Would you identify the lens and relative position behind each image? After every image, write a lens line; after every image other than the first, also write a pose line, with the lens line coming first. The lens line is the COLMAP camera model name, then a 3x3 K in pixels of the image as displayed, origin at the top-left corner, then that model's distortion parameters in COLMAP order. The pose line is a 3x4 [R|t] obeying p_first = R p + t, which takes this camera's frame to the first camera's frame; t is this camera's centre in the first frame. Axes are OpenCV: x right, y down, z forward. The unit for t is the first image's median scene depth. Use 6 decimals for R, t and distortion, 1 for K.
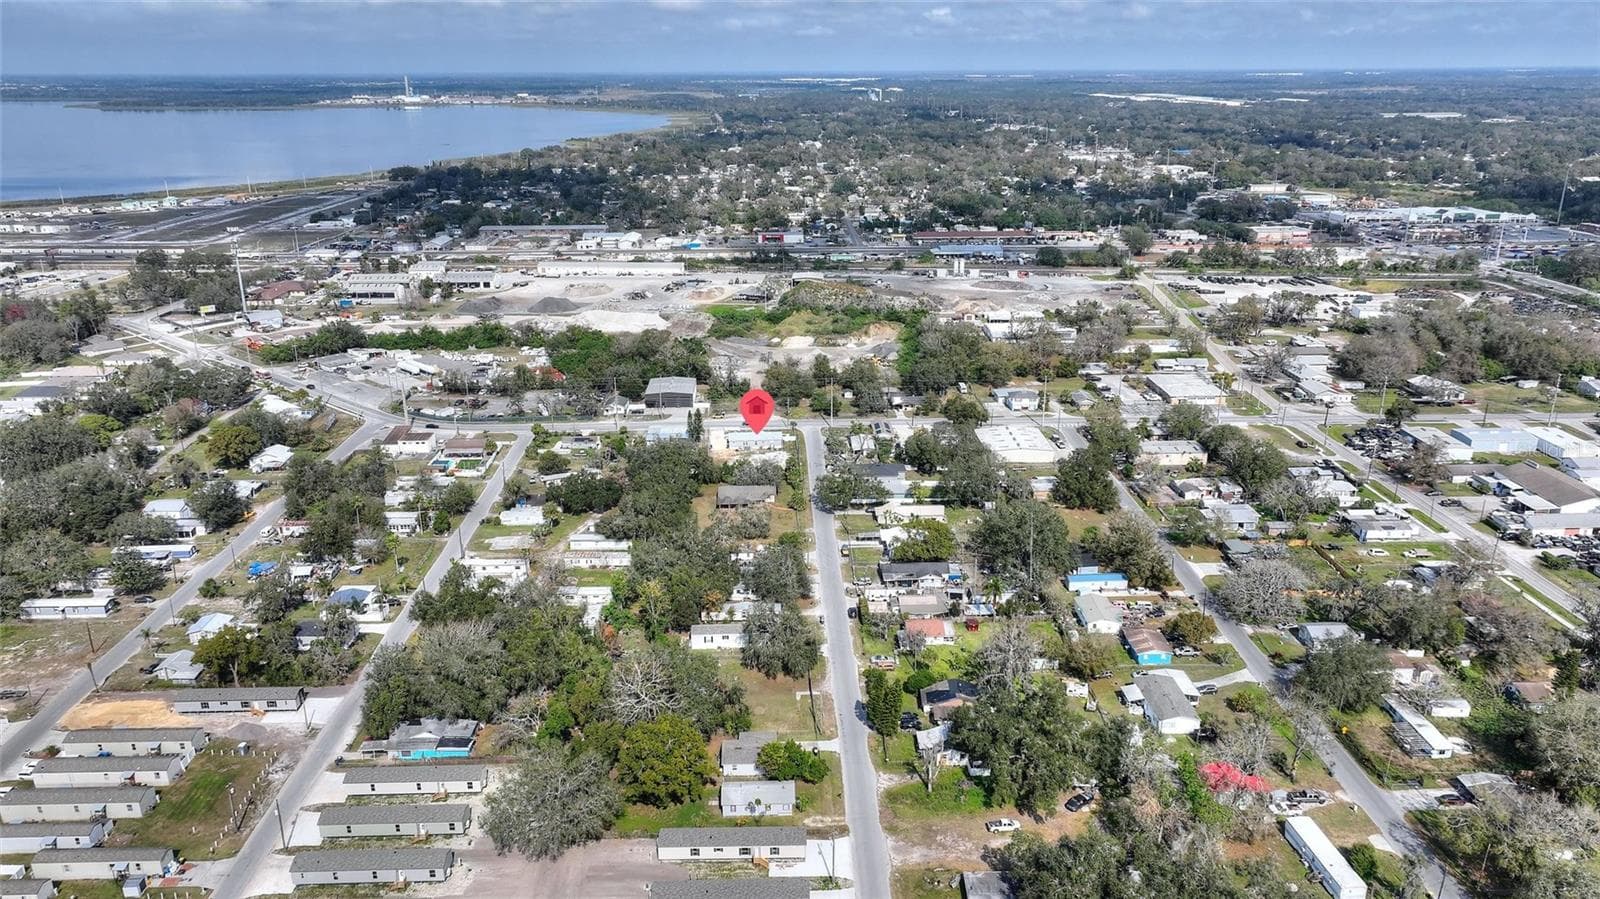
lens RADIAL K [[1122.4, 0, 806.0], [0, 1122.4, 447.9], [0, 0, 1]] dist [0.006285, 0.003711]
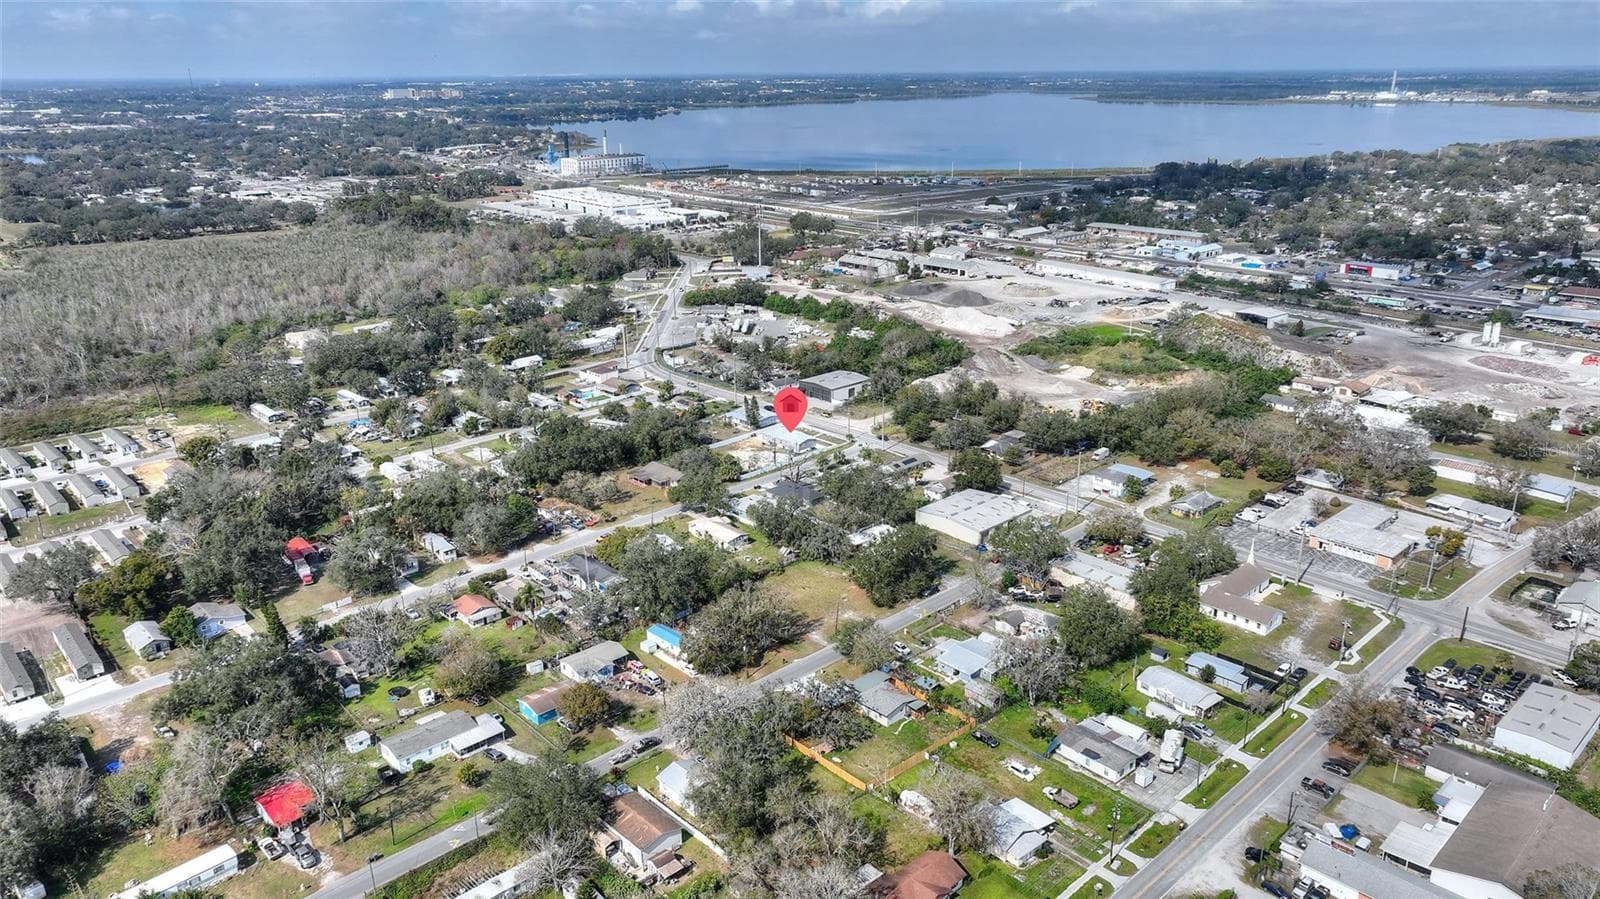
lens RADIAL K [[1122.4, 0, 806.0], [0, 1122.4, 447.9], [0, 0, 1]] dist [0.006285, 0.003711]
pose [[0.665300, 0.240384, -0.706817, 0.477437], [-0.237485, 0.965711, 0.104897, -0.077203], [0.707797, 0.098071, 0.699575, 0.226163]]
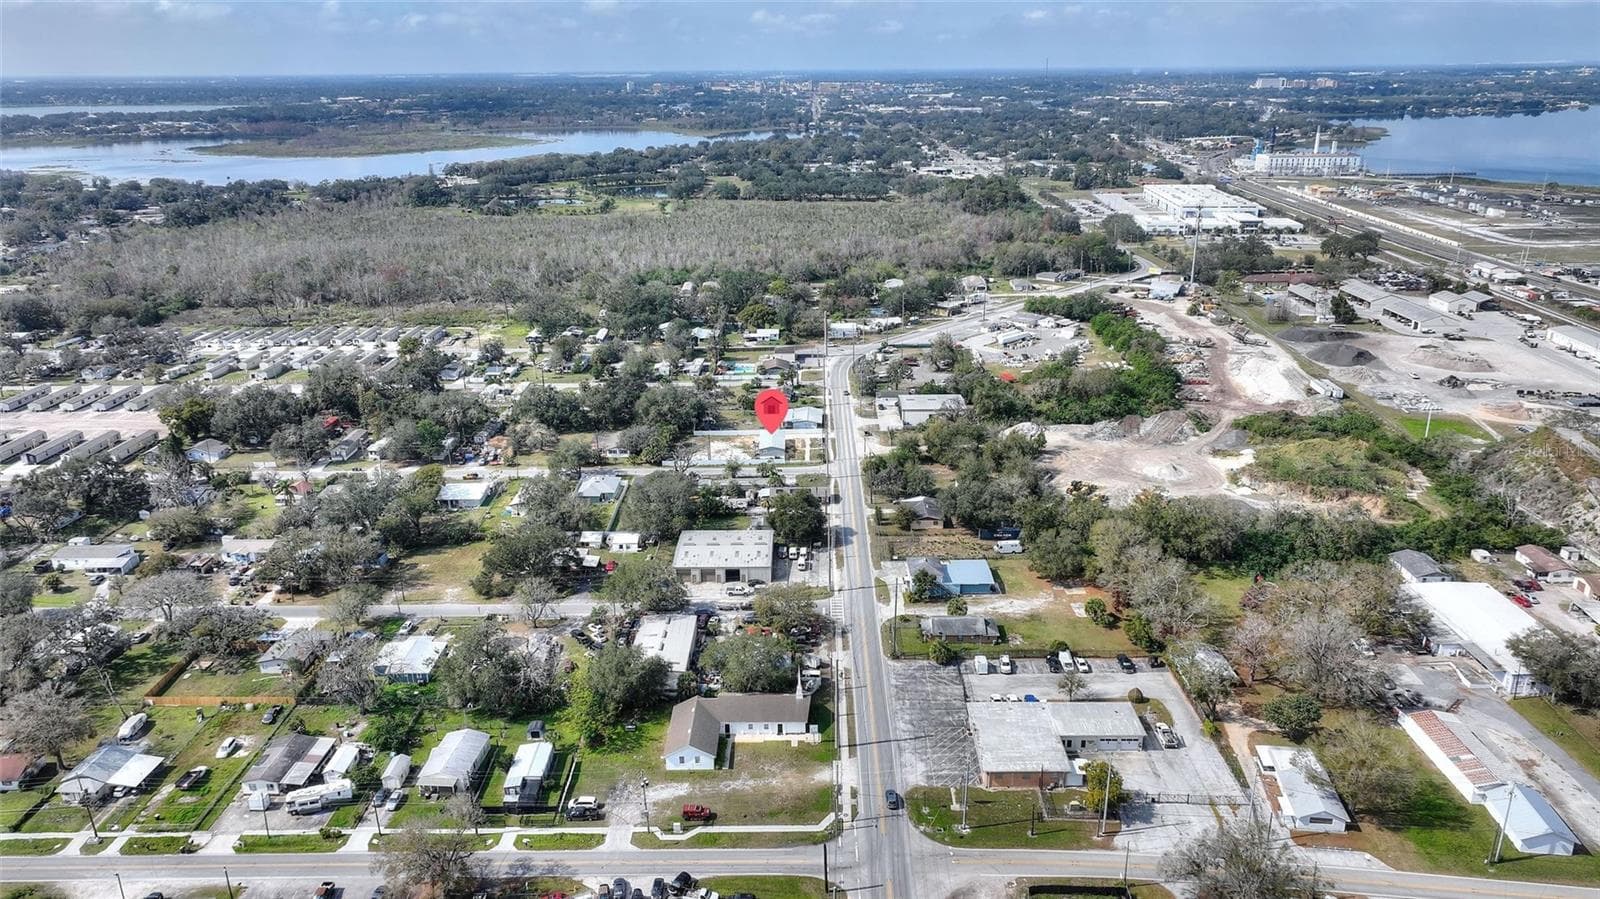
lens RADIAL K [[1122.4, 0, 806.0], [0, 1122.4, 447.9], [0, 0, 1]] dist [0.006285, 0.003711]
pose [[-0.033462, 0.328958, -0.943751, 0.607931], [-0.314598, 0.892812, 0.322357, -0.229016], [0.948635, 0.307689, 0.073614, 0.685267]]
